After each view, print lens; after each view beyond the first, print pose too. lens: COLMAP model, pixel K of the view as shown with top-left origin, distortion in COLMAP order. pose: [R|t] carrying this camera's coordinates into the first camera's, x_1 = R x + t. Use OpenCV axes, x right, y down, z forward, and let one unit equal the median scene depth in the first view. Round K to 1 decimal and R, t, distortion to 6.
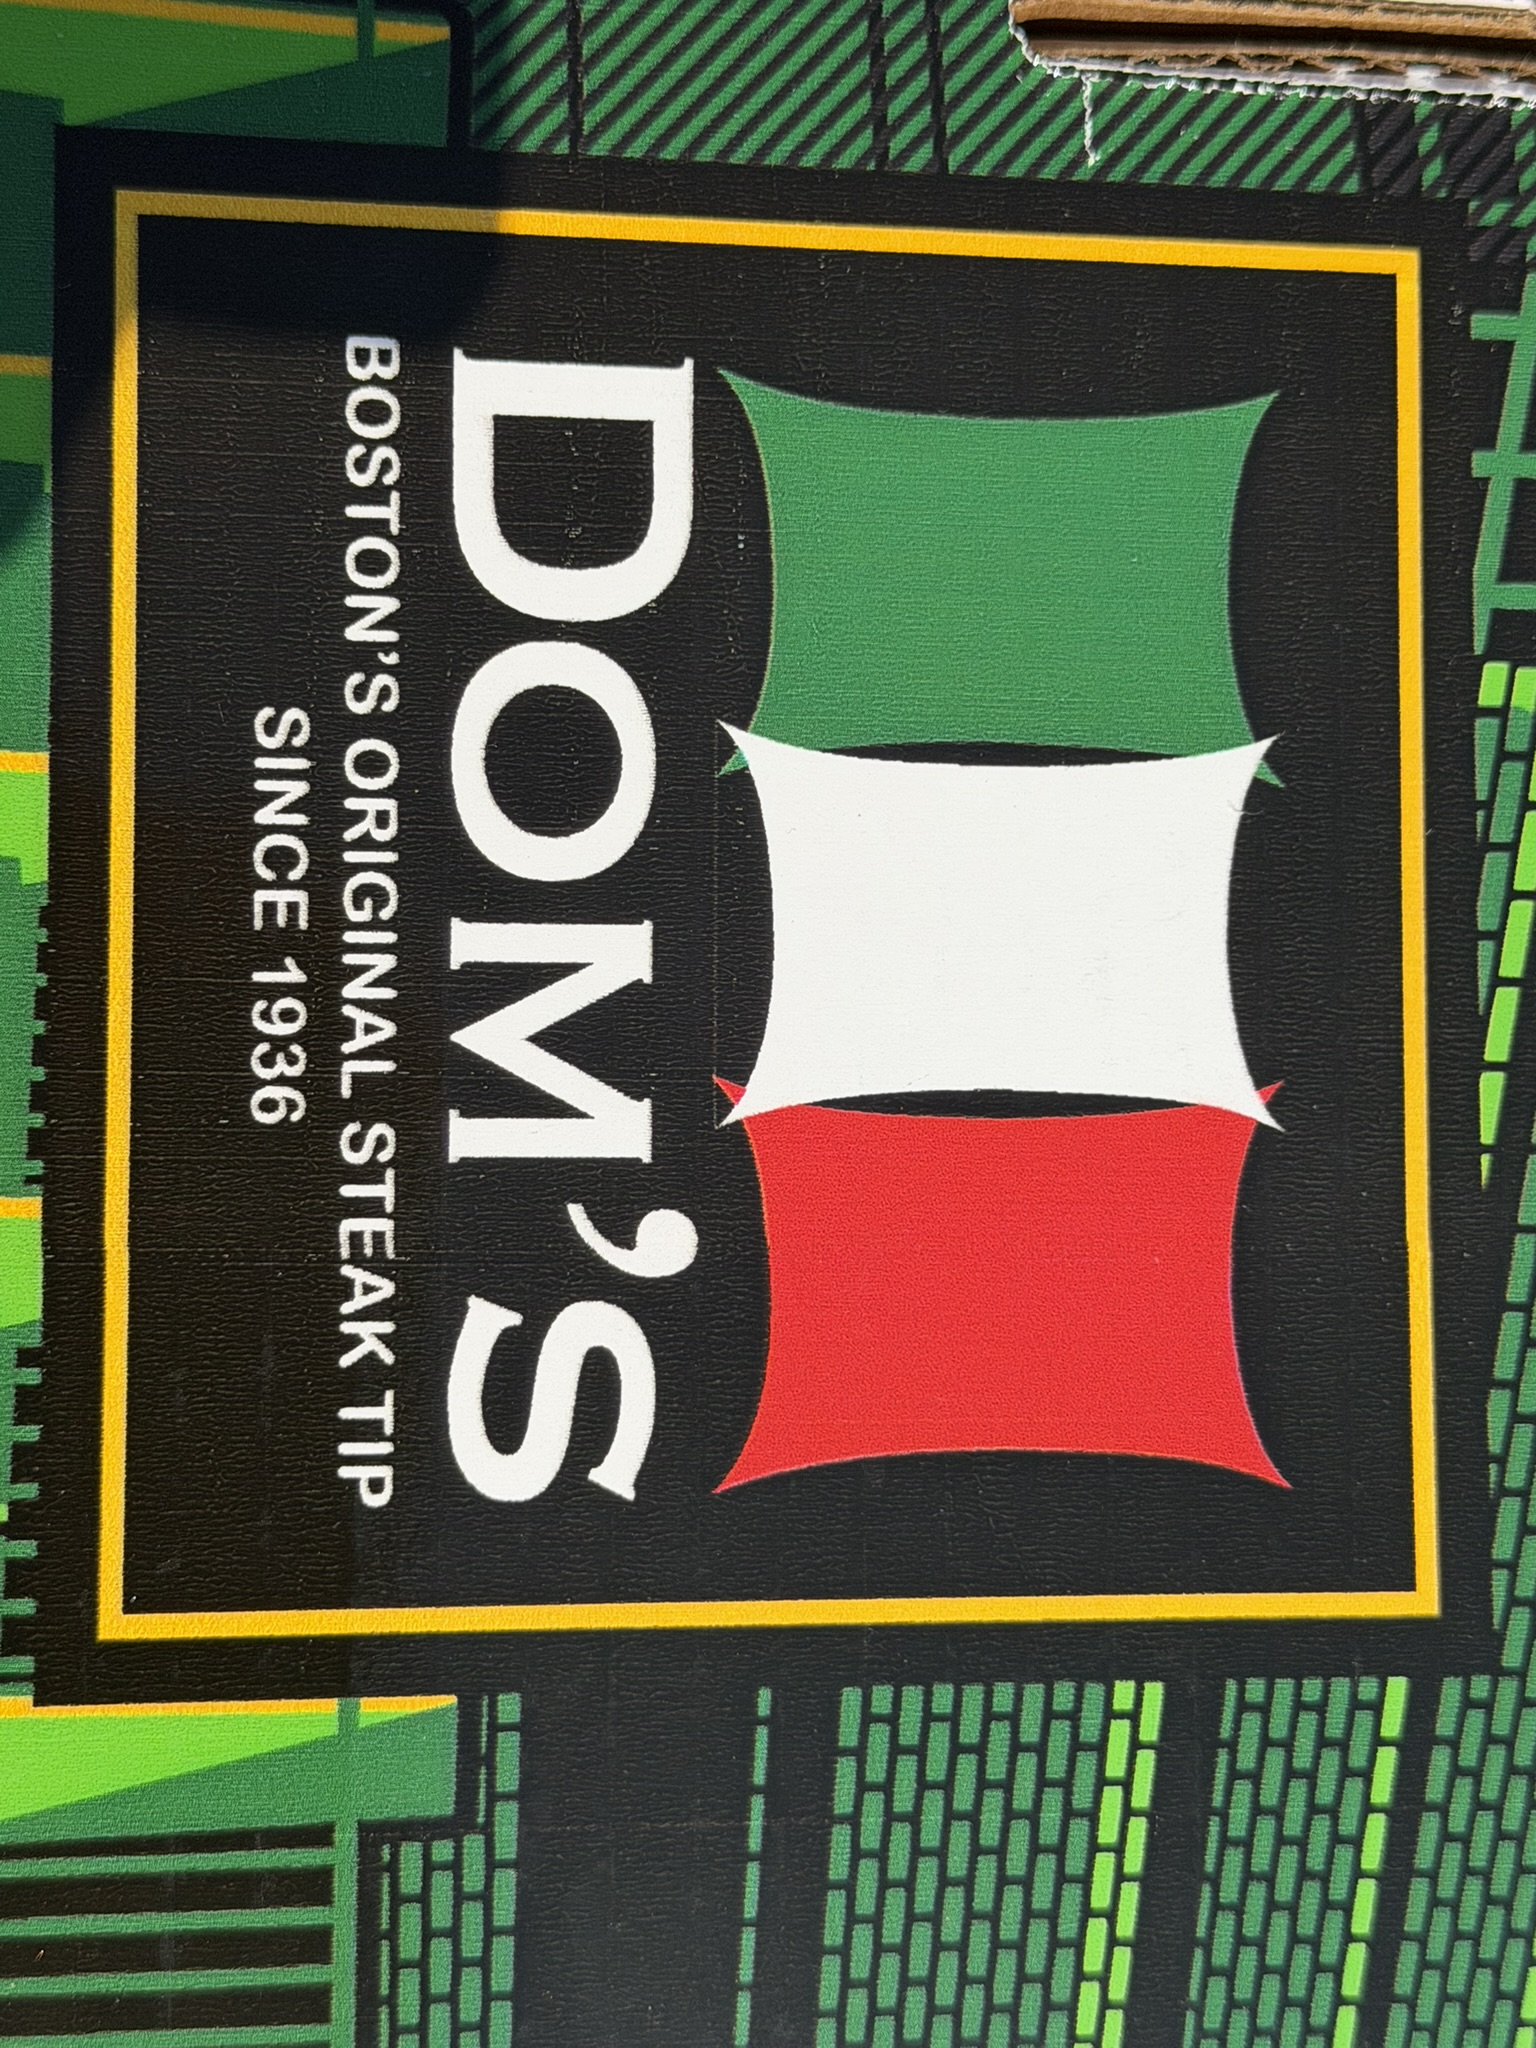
lens RADIAL K [[3040.7, 0, 768.0], [0, 3040.7, 1023.9], [0, 0, 1]] dist [0.110649, 0.000000]
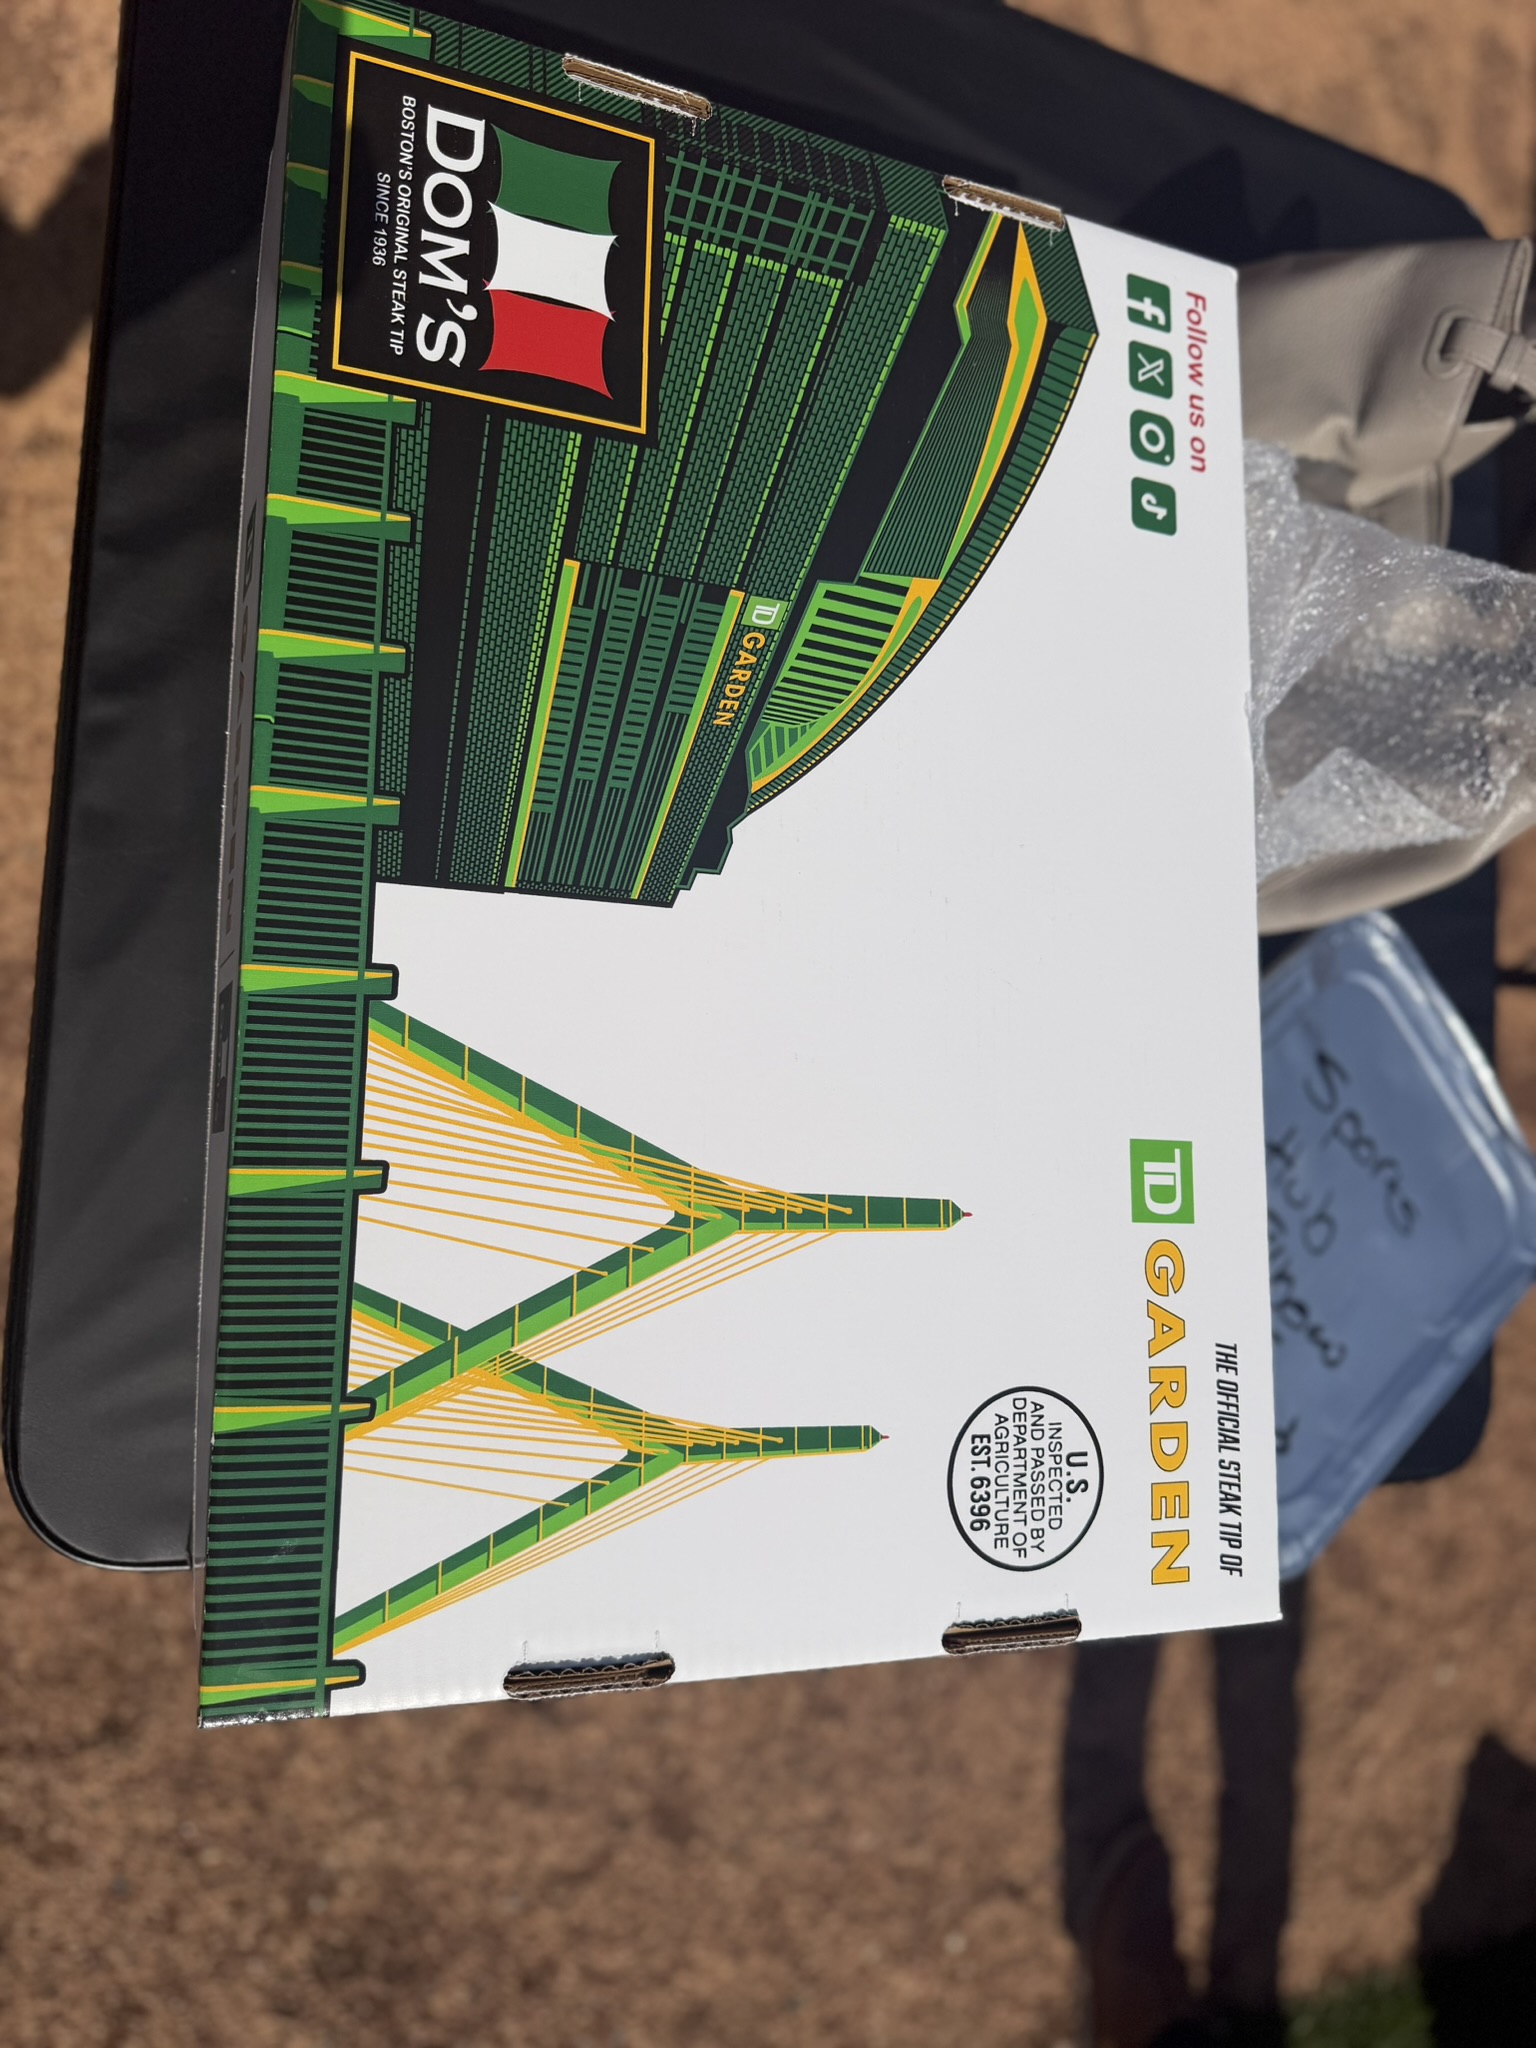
lens RADIAL K [[1268.7, 0, 769.9], [0, 1268.7, 1026.1], [0, 0, 1]] dist [0.001864, 0.000928]
pose [[0.982560, 0.041077, 0.181351, 0.101176], [-0.036509, 0.998928, -0.028456, 1.128670], [-0.182325, 0.021339, 0.983007, -0.841433]]
